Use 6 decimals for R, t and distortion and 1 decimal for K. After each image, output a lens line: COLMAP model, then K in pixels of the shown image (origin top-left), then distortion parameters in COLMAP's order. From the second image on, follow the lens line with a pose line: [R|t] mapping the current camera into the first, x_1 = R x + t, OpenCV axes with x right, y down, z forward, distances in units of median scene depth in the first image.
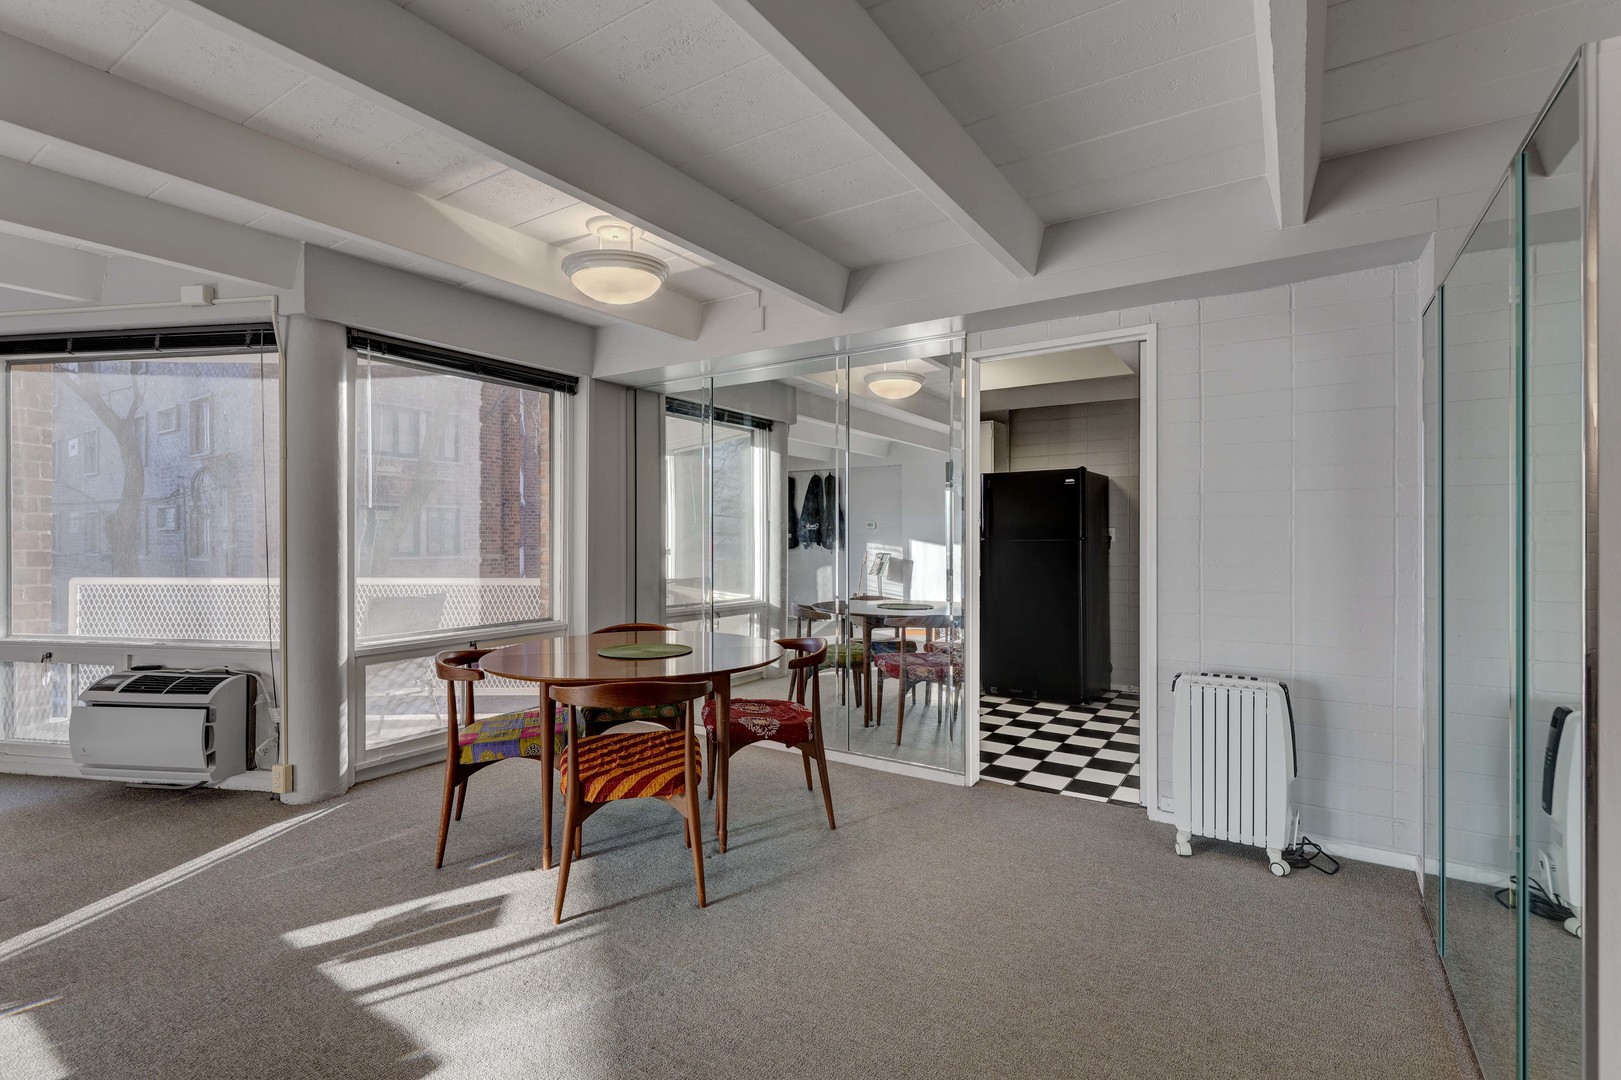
lens RADIAL K [[743.4, 0, 810.0], [0, 743.4, 542.0], [0, 0, 1]] dist [-0.000811, -0.000196]
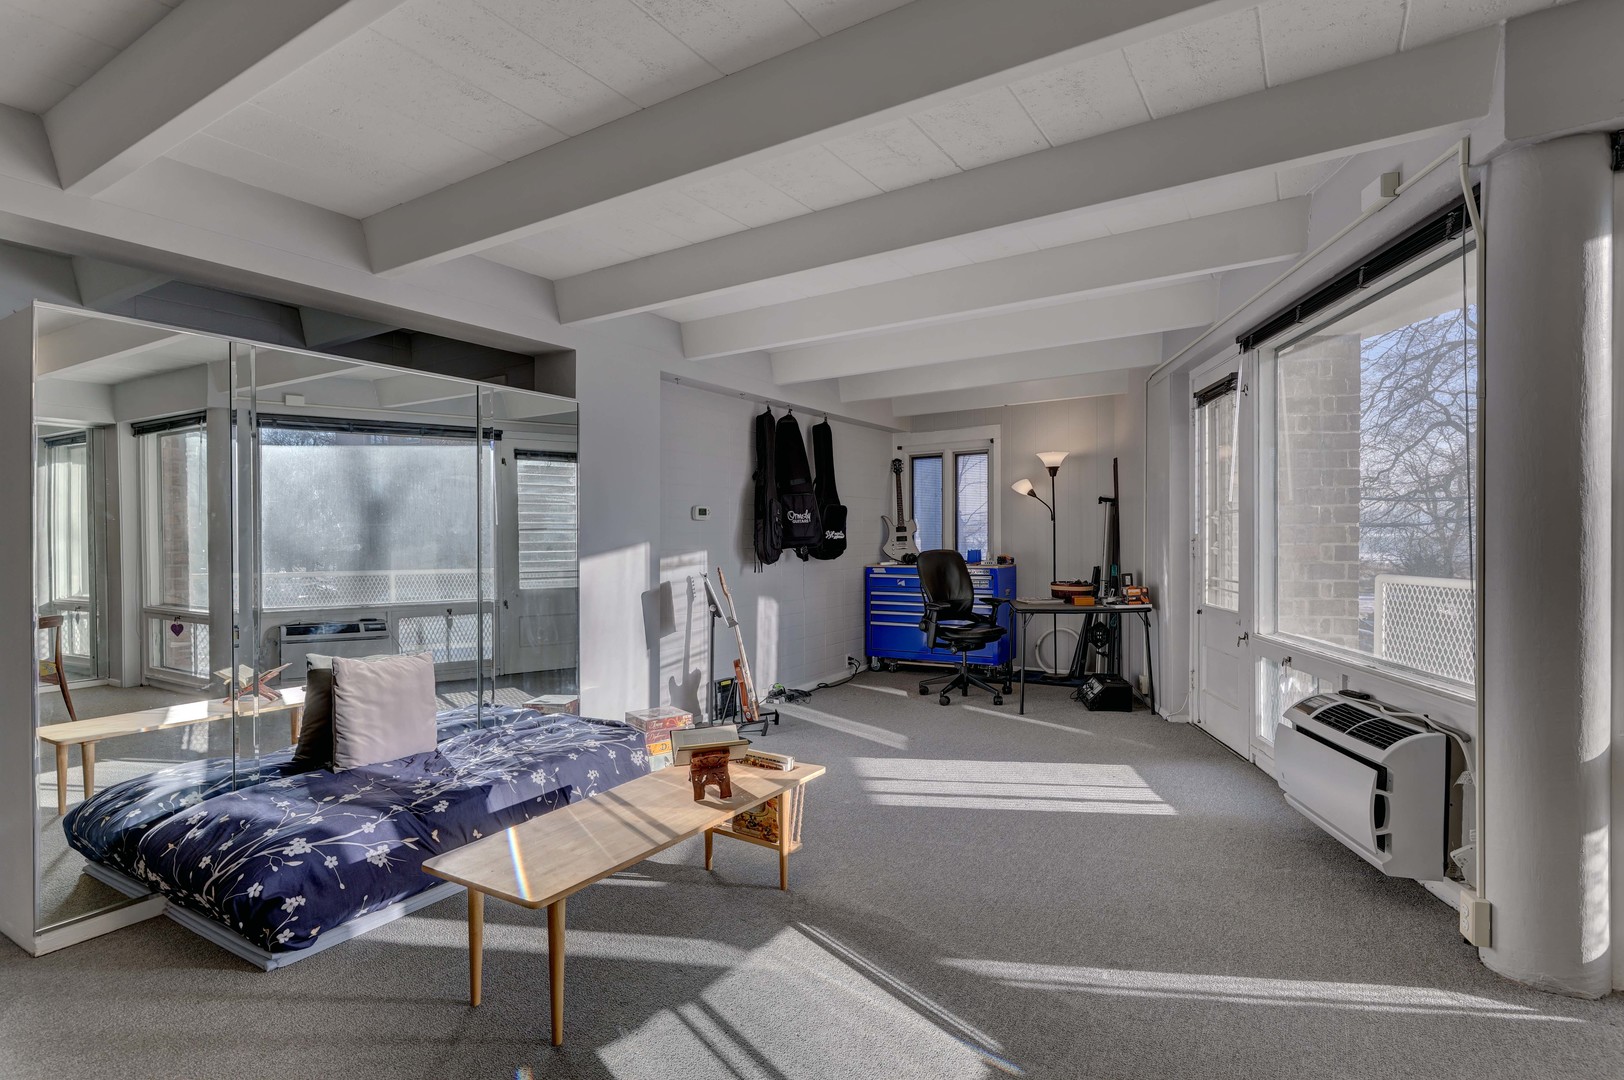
lens RADIAL K [[799.7, 0, 812.4], [0, 799.7, 544.7], [0, 0, 1]] dist [0.004479, 0.000689]
pose [[0.024943, 0.005050, -0.999676, -0.057659], [0.011938, 0.999914, 0.005349, -0.001474], [0.999618, -0.012067, 0.024880, 0.427547]]
